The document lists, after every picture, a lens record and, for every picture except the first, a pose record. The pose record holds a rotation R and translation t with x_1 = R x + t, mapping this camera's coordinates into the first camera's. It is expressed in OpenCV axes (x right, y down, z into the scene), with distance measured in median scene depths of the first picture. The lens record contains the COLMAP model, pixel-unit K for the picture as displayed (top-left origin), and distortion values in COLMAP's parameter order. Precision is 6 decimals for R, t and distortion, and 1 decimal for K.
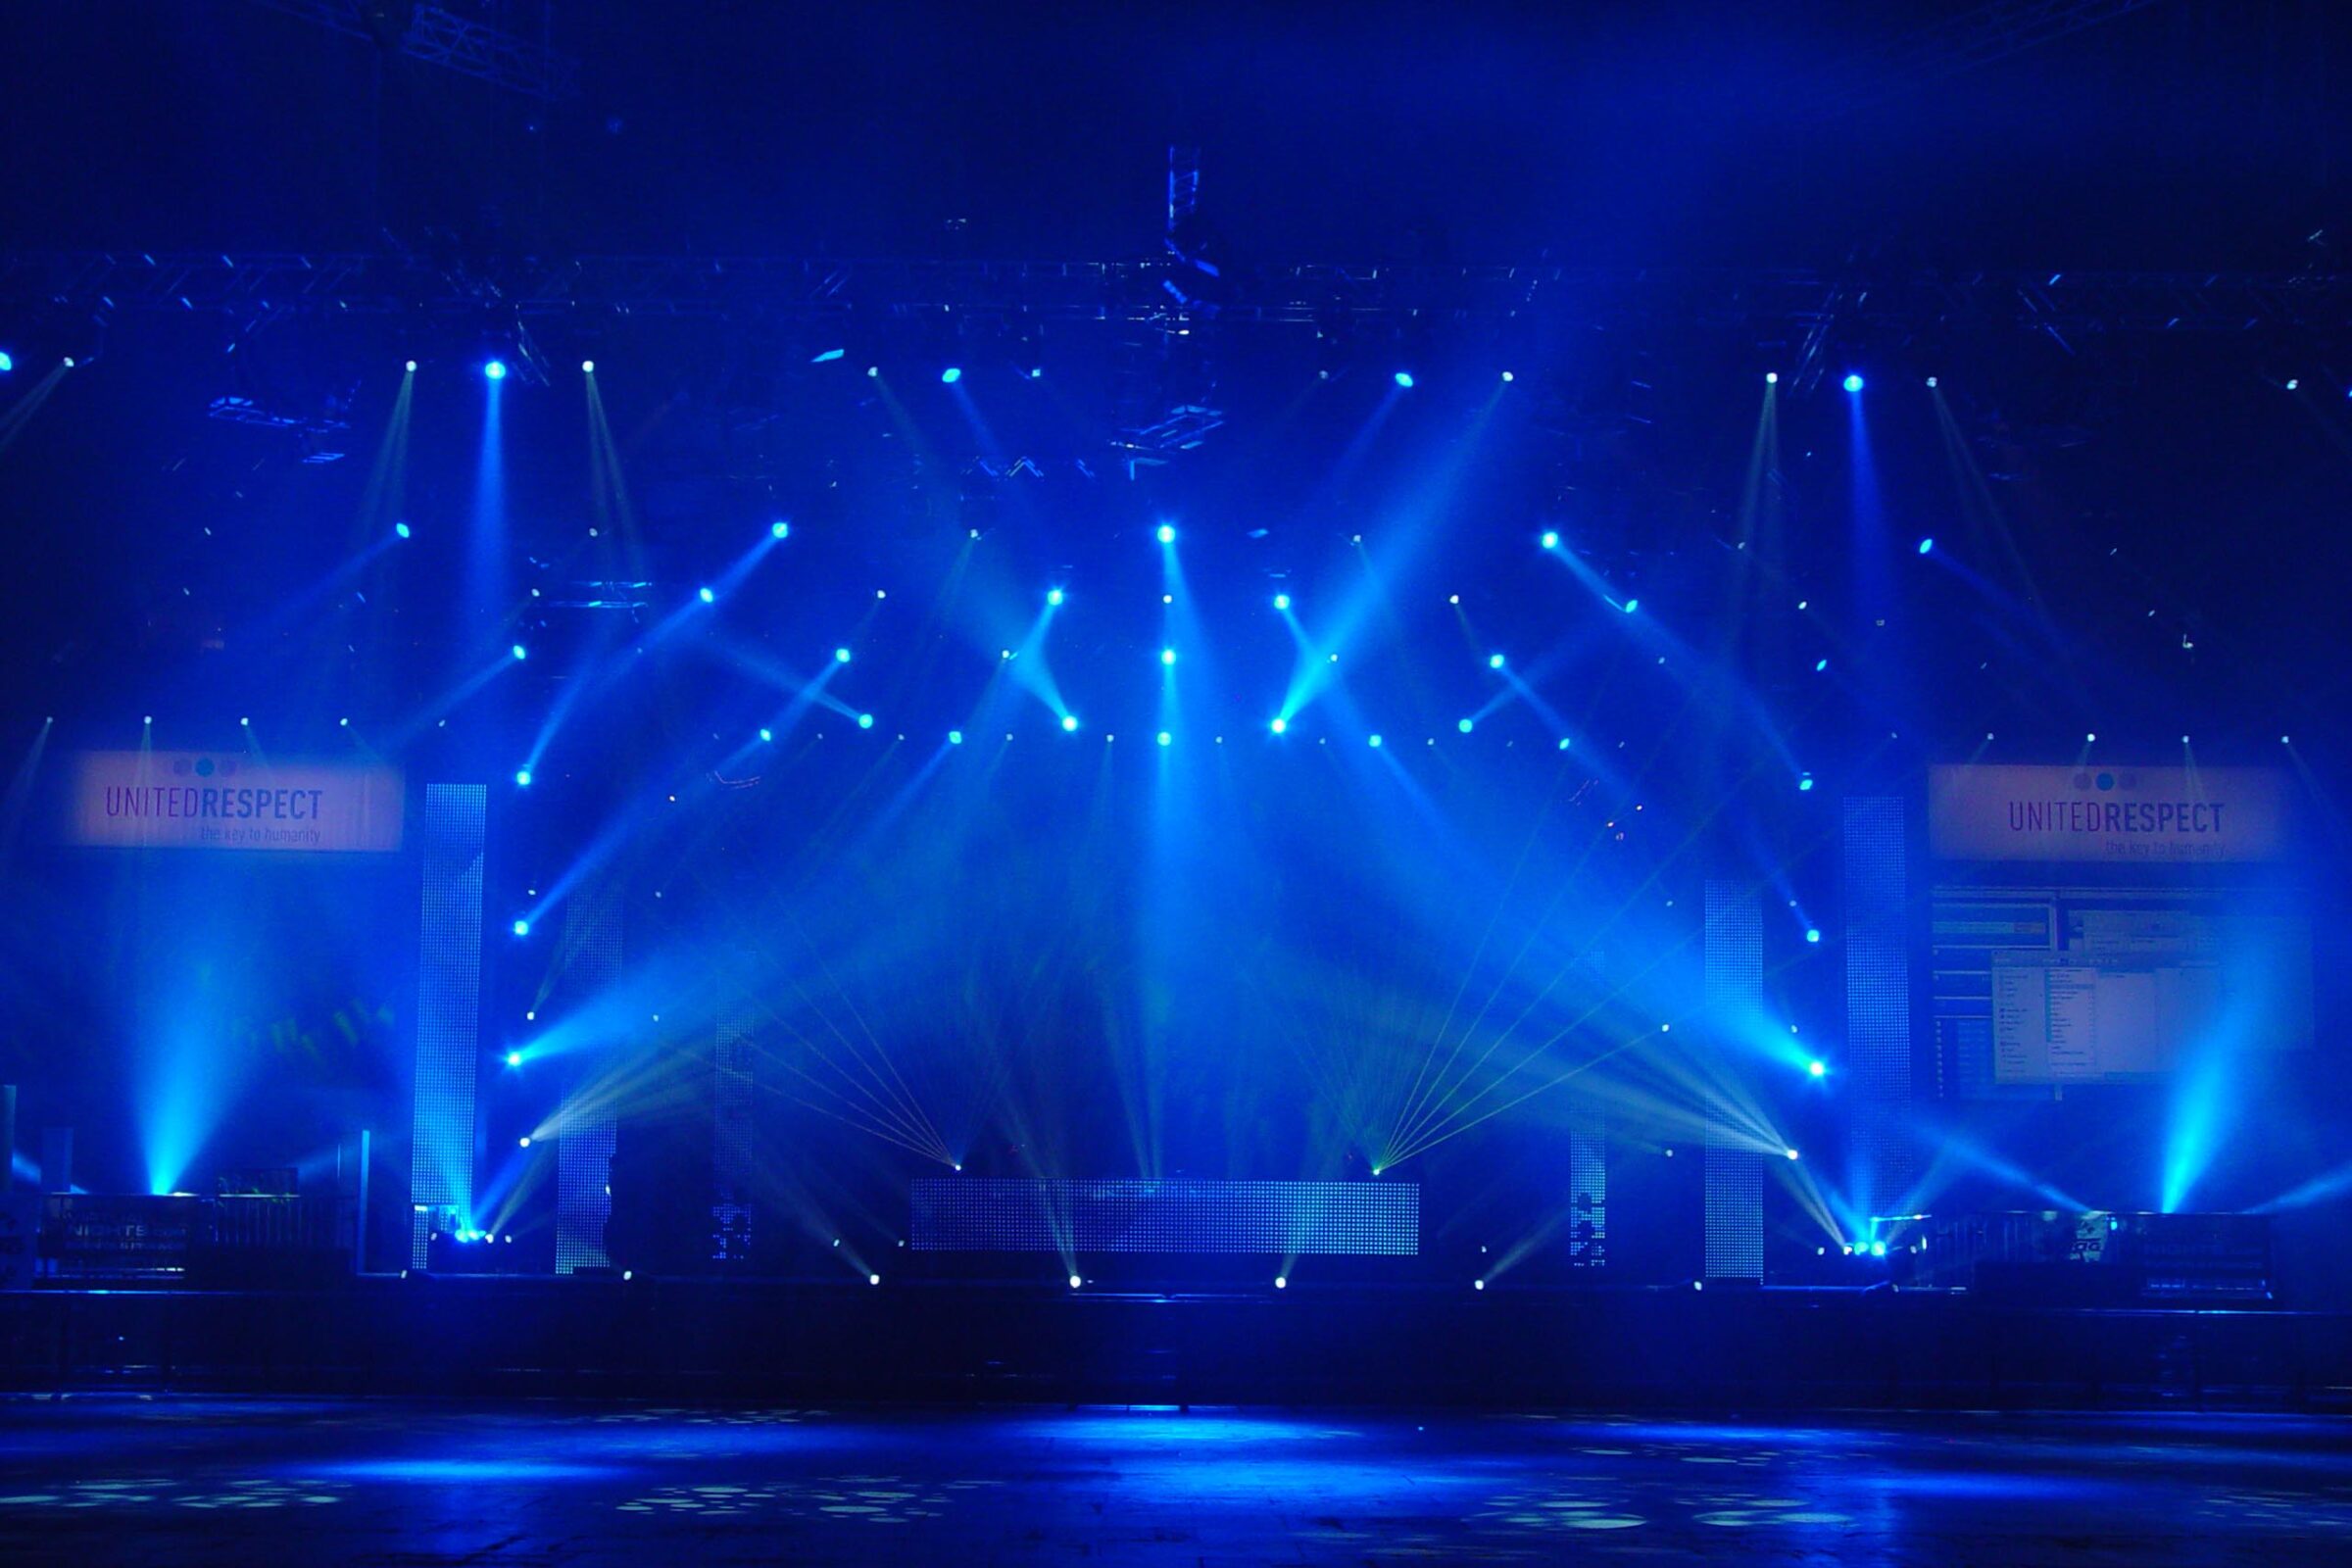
lens RADIAL K [[3583.3, 0, 1139.3], [0, 3583.3, 789.9], [0, 0, 1]] dist [-0.019413, 0.000000]
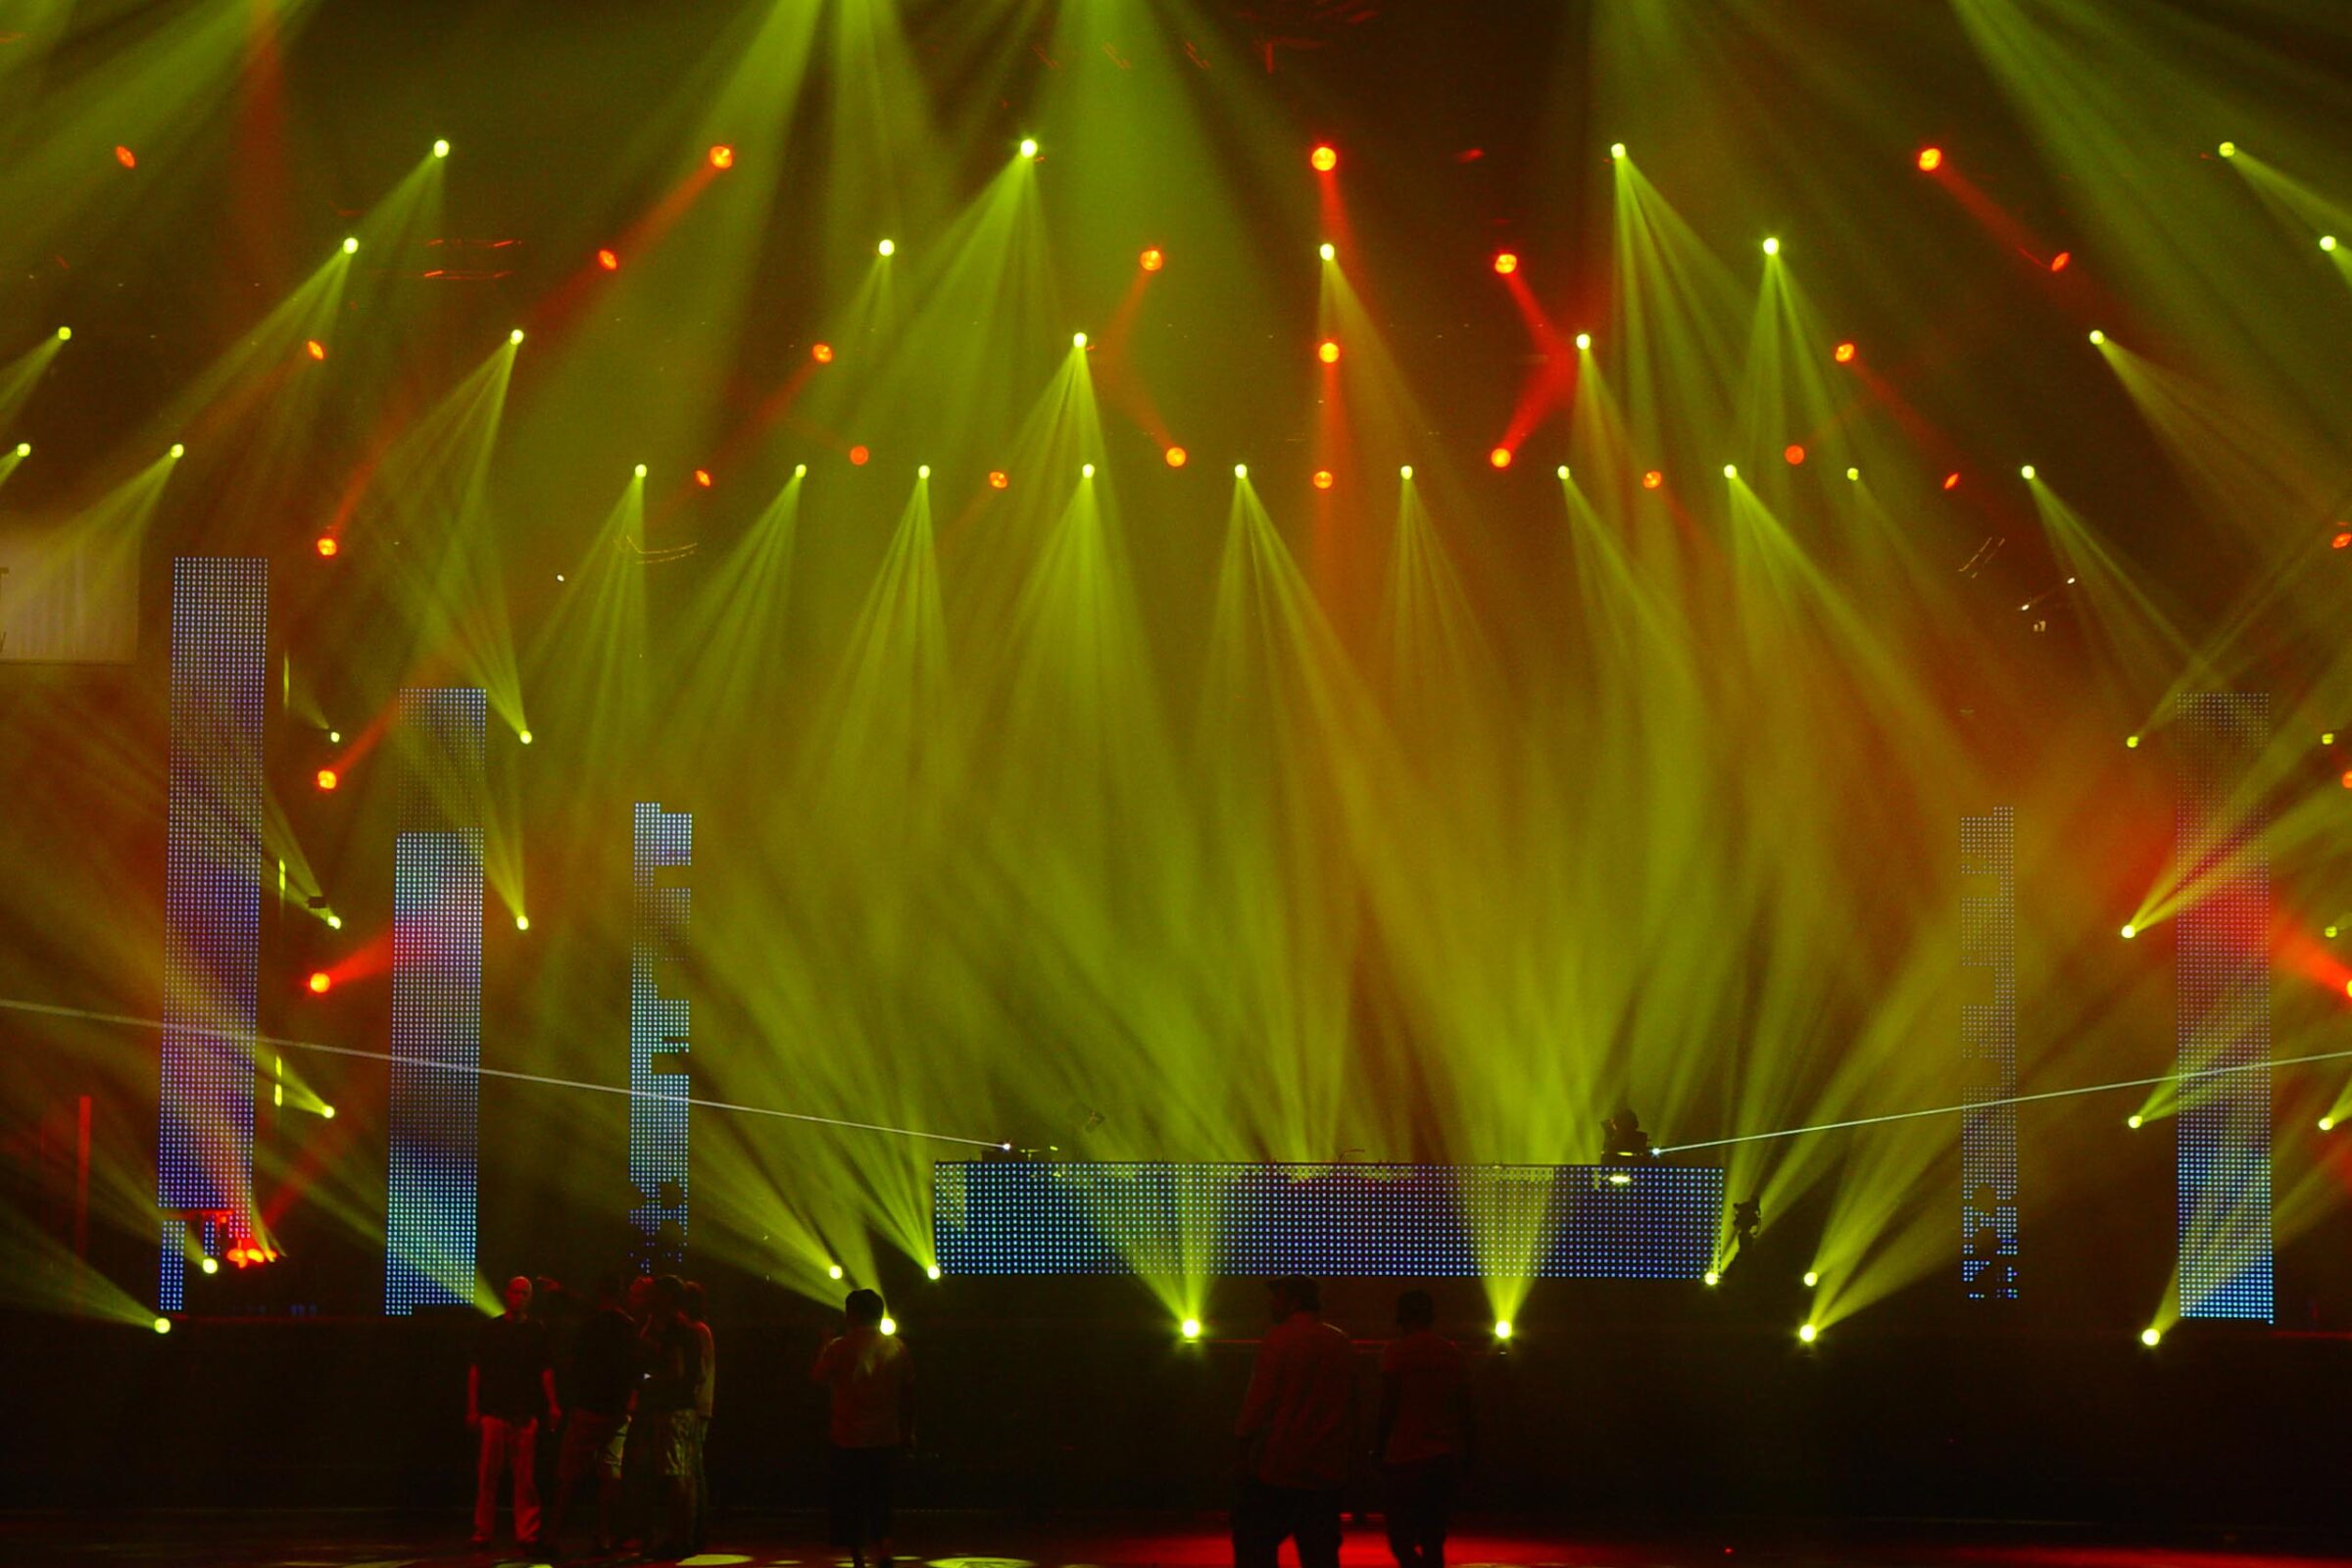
lens RADIAL K [[2756.1, 0, 1164.6], [0, 2756.1, 776.2], [0, 0, 1]] dist [0.018701, 0.000000]
pose [[0.999714, -0.006249, -0.023076, -0.010203], [0.006697, 0.999790, 0.019393, 0.029119], [0.022950, -0.019542, 0.999546, 0.504925]]
